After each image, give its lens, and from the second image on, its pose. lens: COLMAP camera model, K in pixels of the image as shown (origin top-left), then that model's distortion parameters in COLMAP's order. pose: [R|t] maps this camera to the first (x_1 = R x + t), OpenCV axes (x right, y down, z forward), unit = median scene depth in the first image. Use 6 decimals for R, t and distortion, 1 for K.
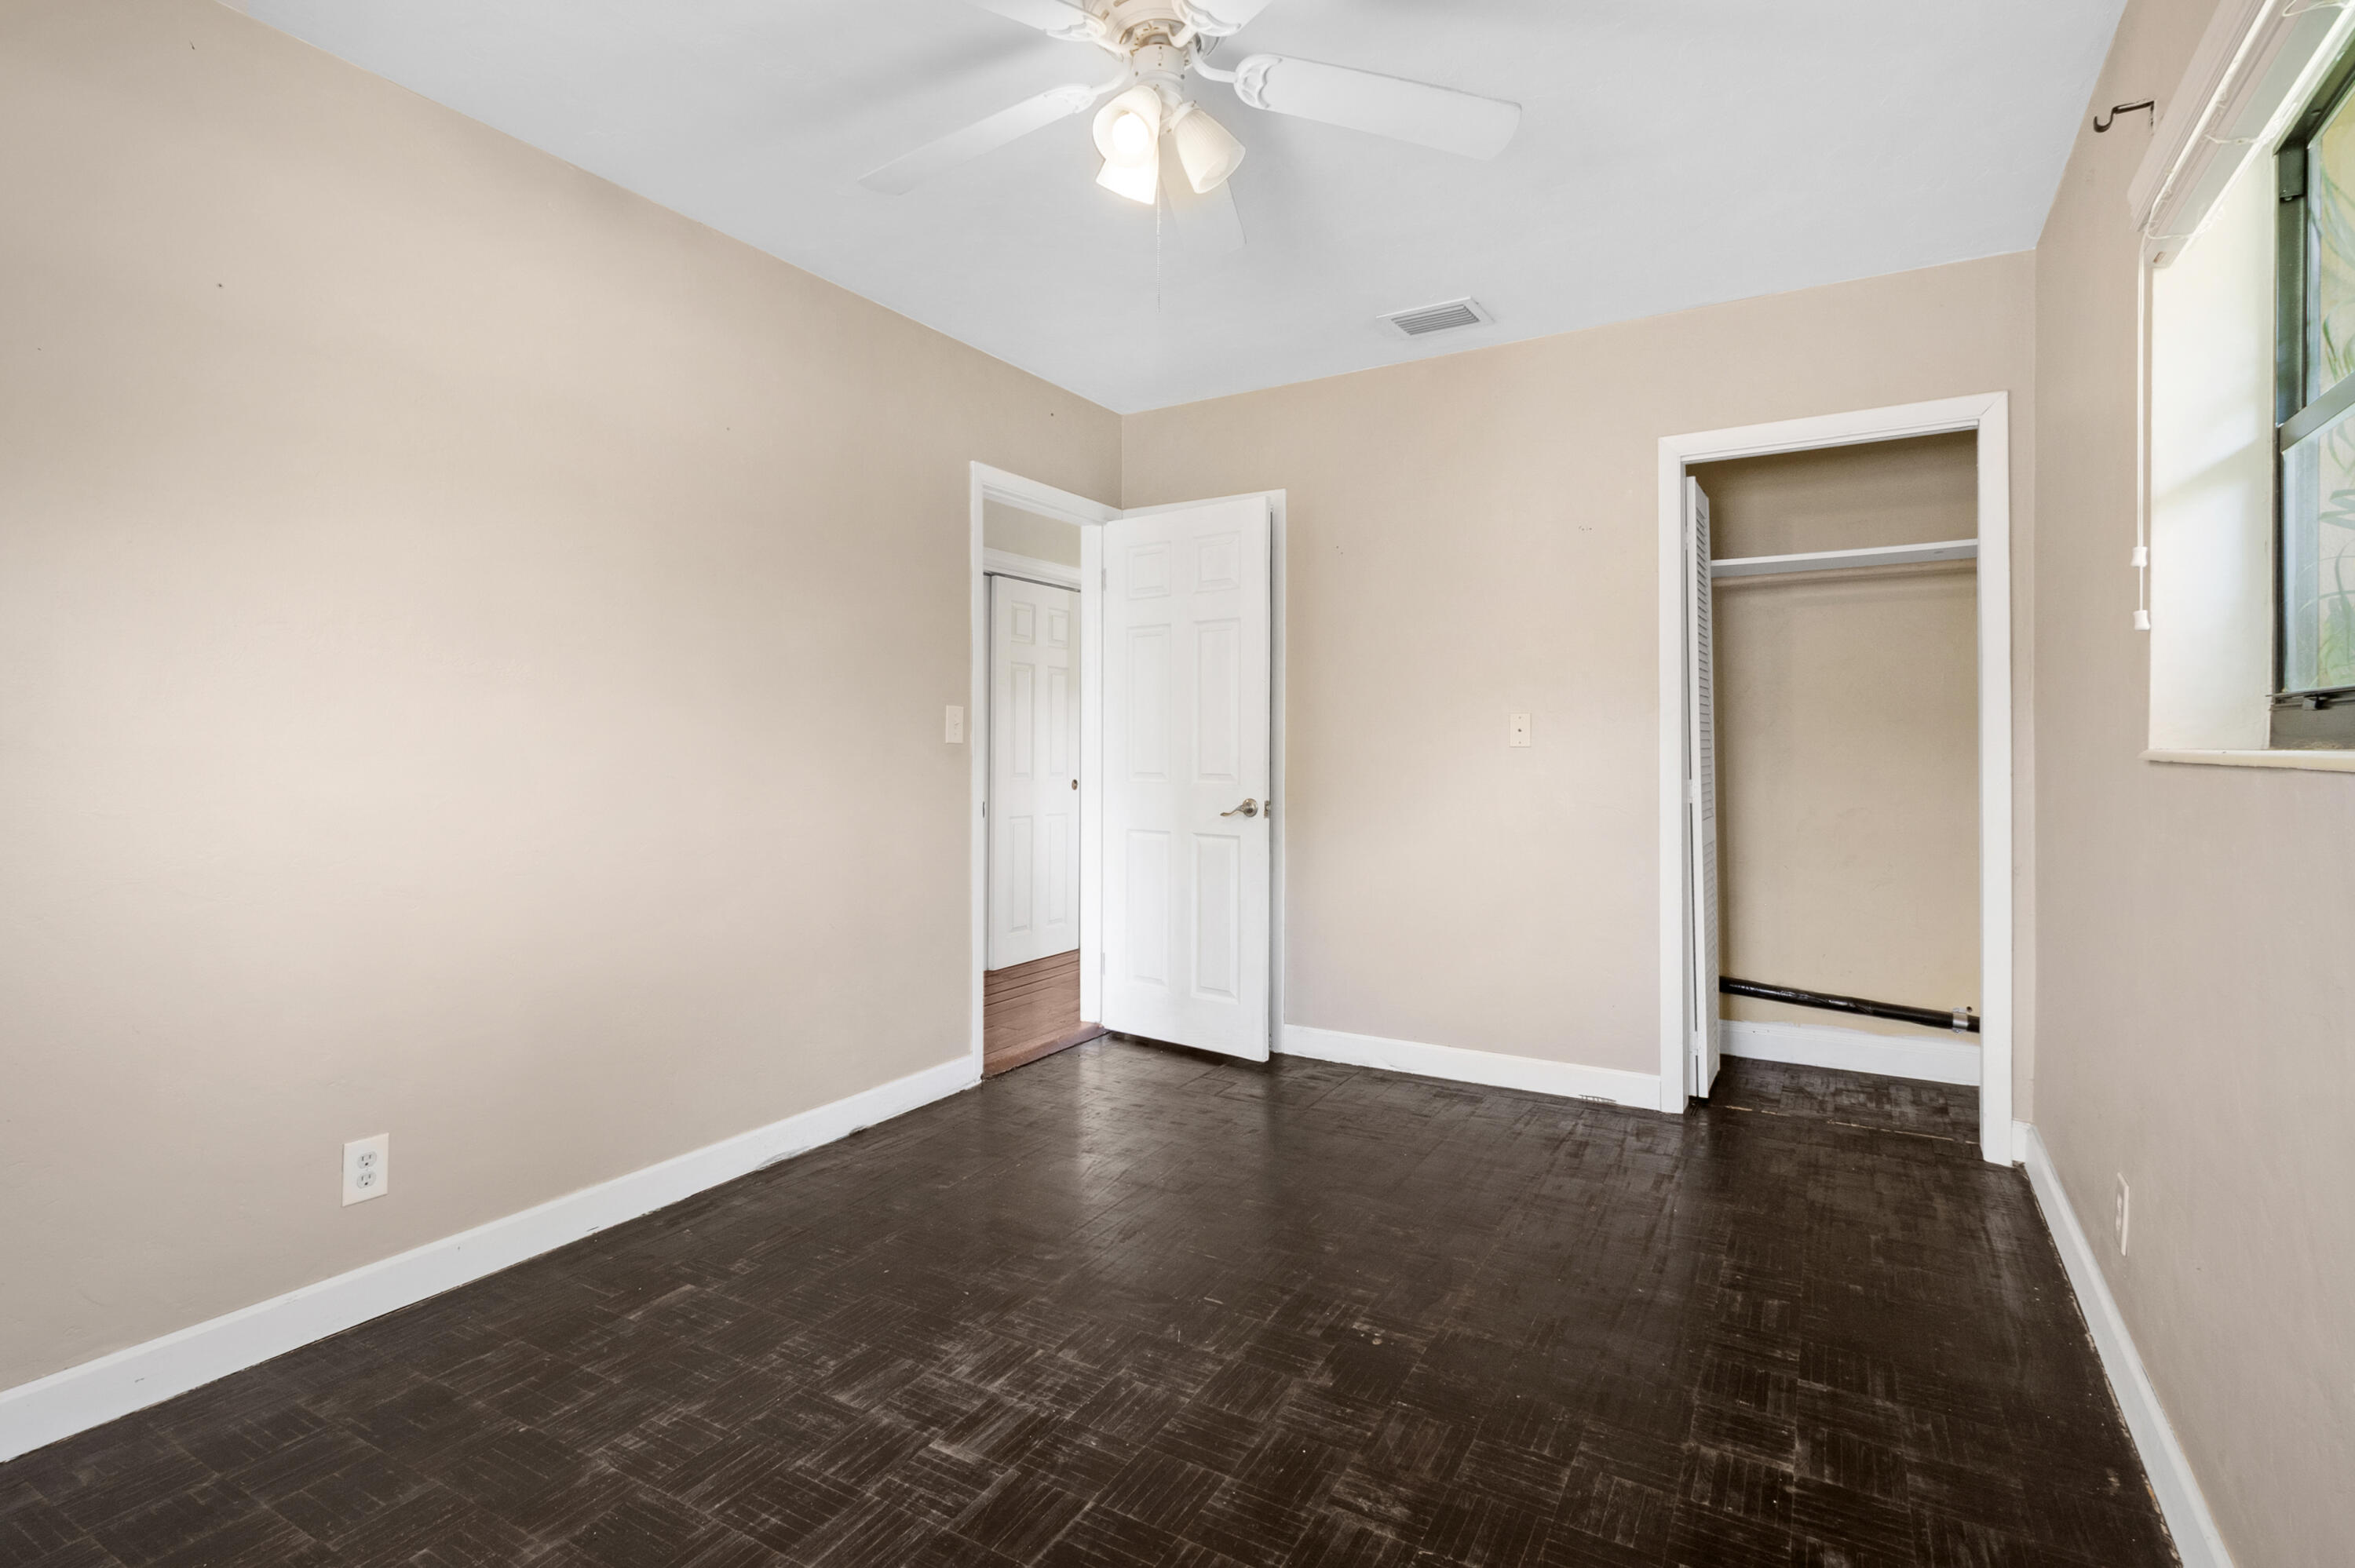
lens RADIAL K [[1124.6, 0, 1187.0], [0, 1124.6, 754.6], [0, 0, 1]] dist [0.001297, 0.000140]
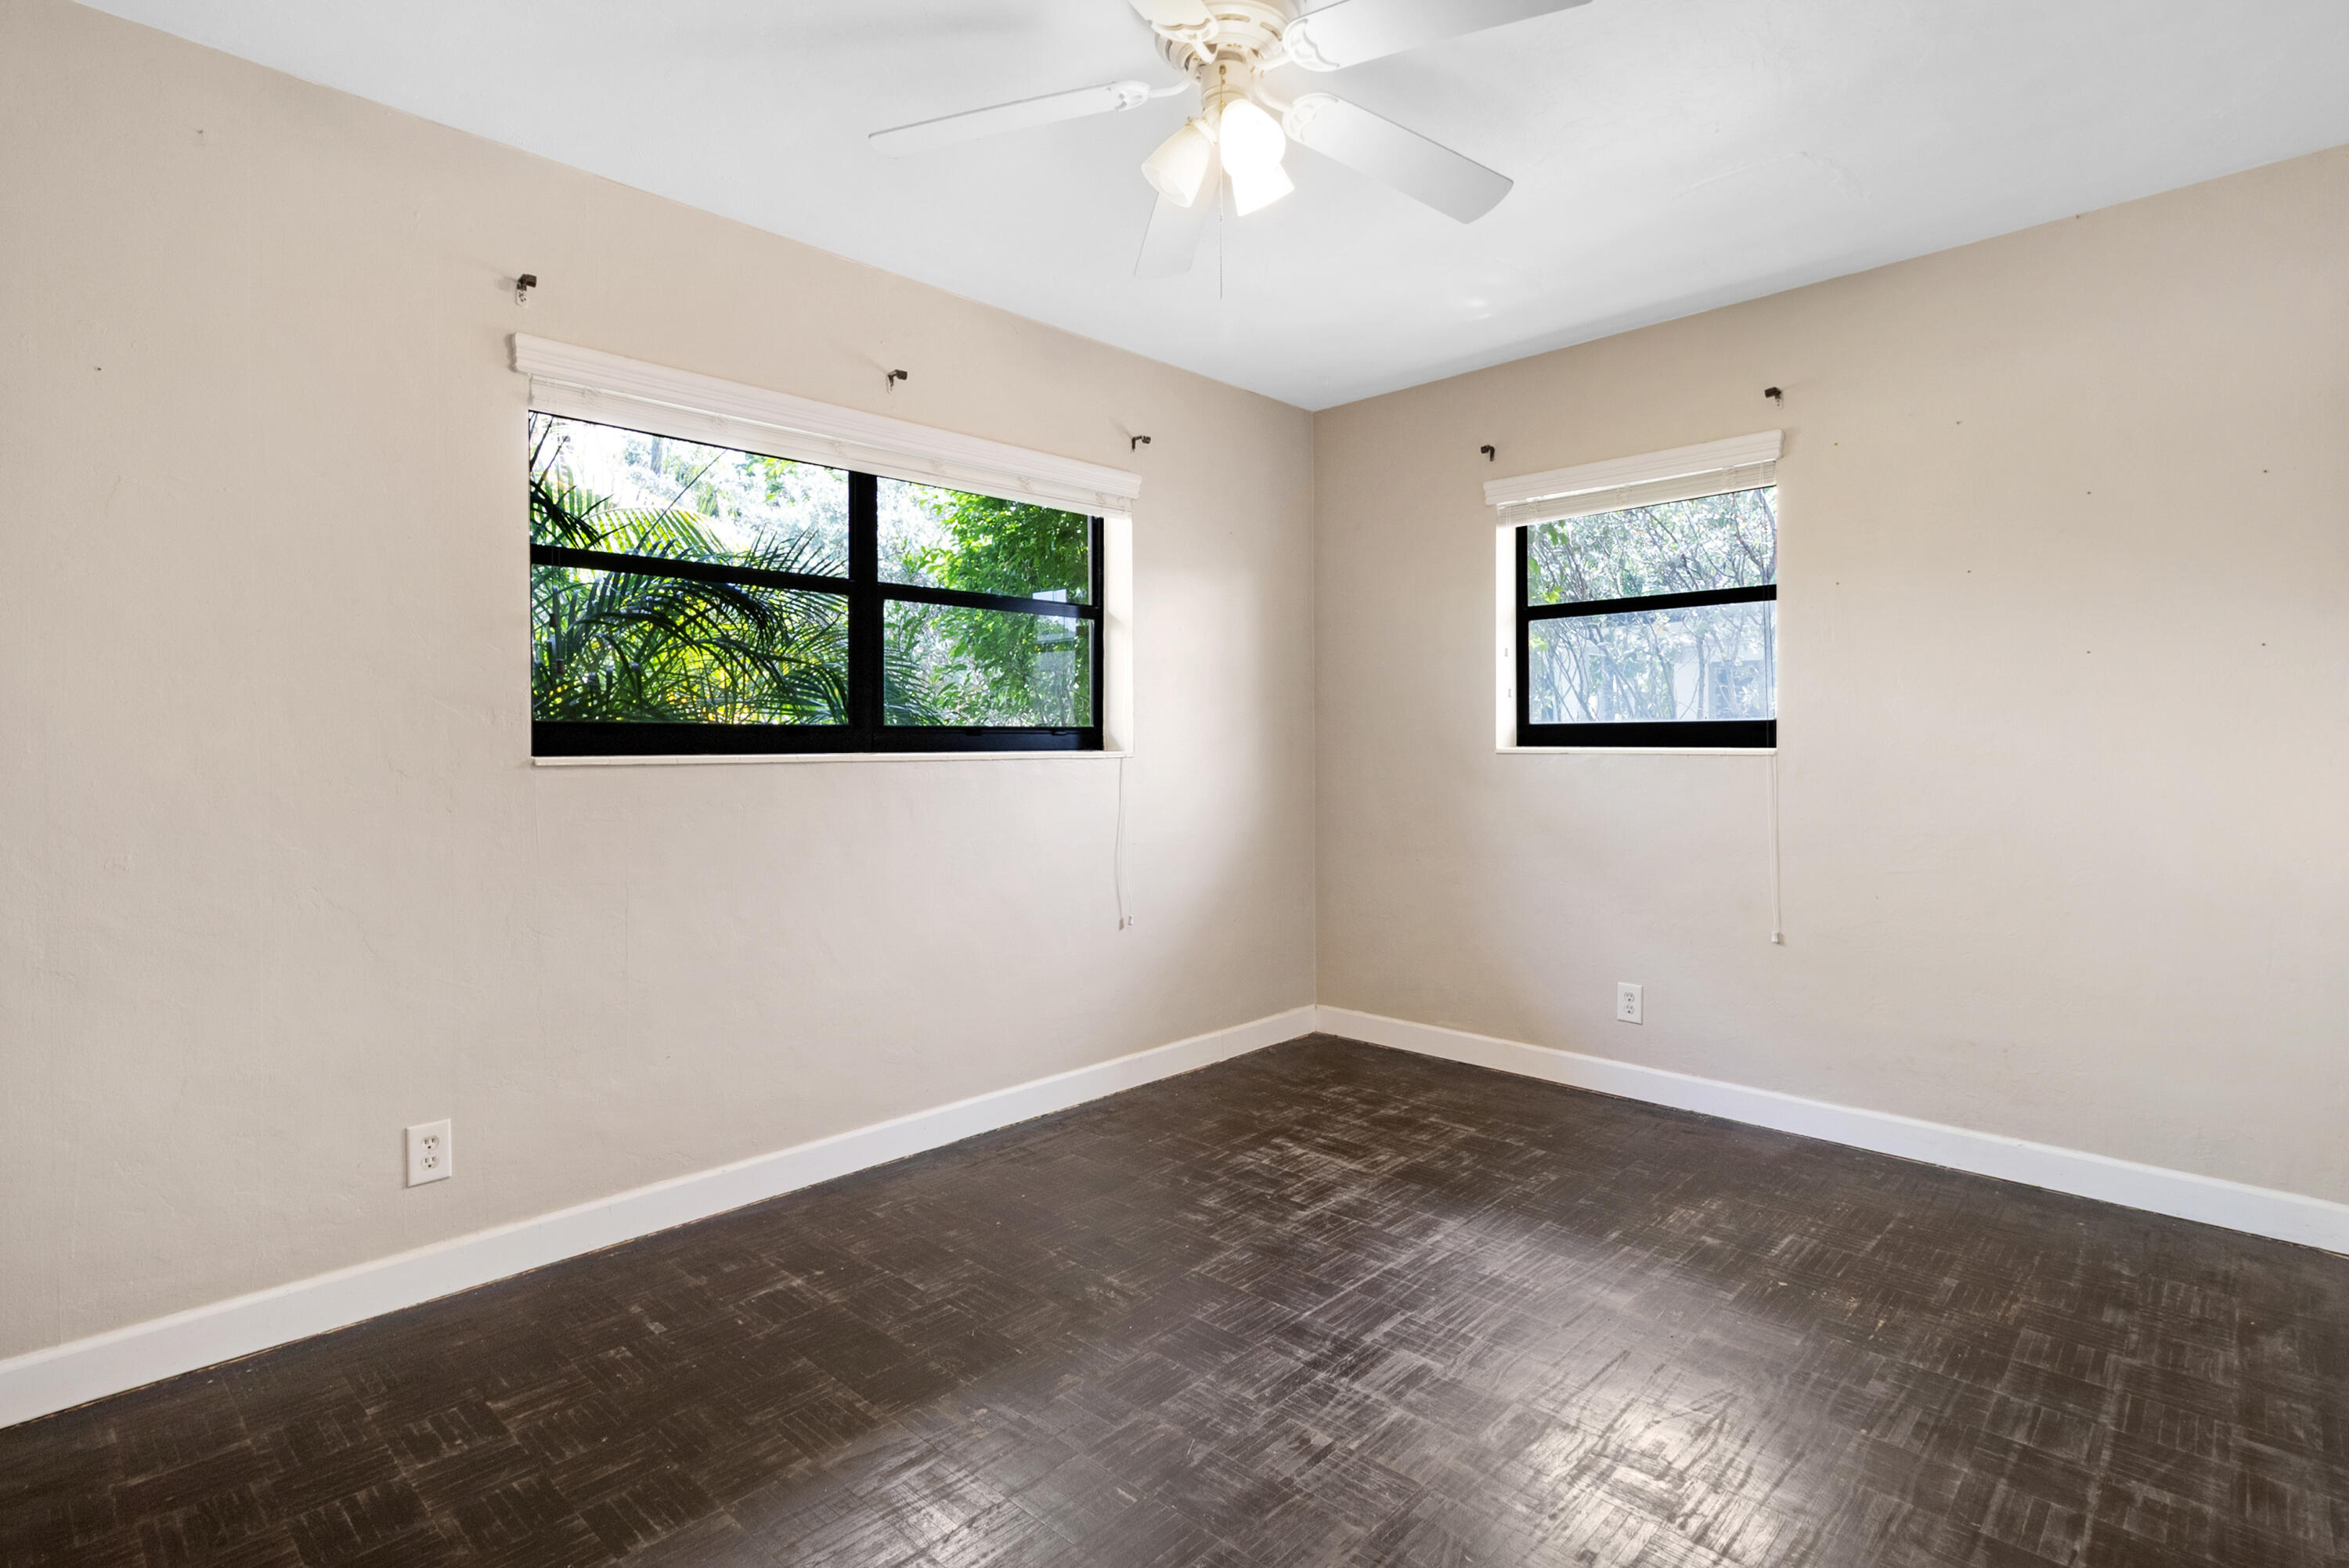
lens RADIAL K [[1121.8, 0, 1184.0], [0, 1121.8, 754.7], [0, 0, 1]] dist [0.001297, 0.000140]
pose [[-0.973163, 0.003404, 0.230090, -0.225284], [0.005854, 0.999933, 0.009965, -0.019443], [-0.230041, 0.011045, -0.973118, 2.058214]]
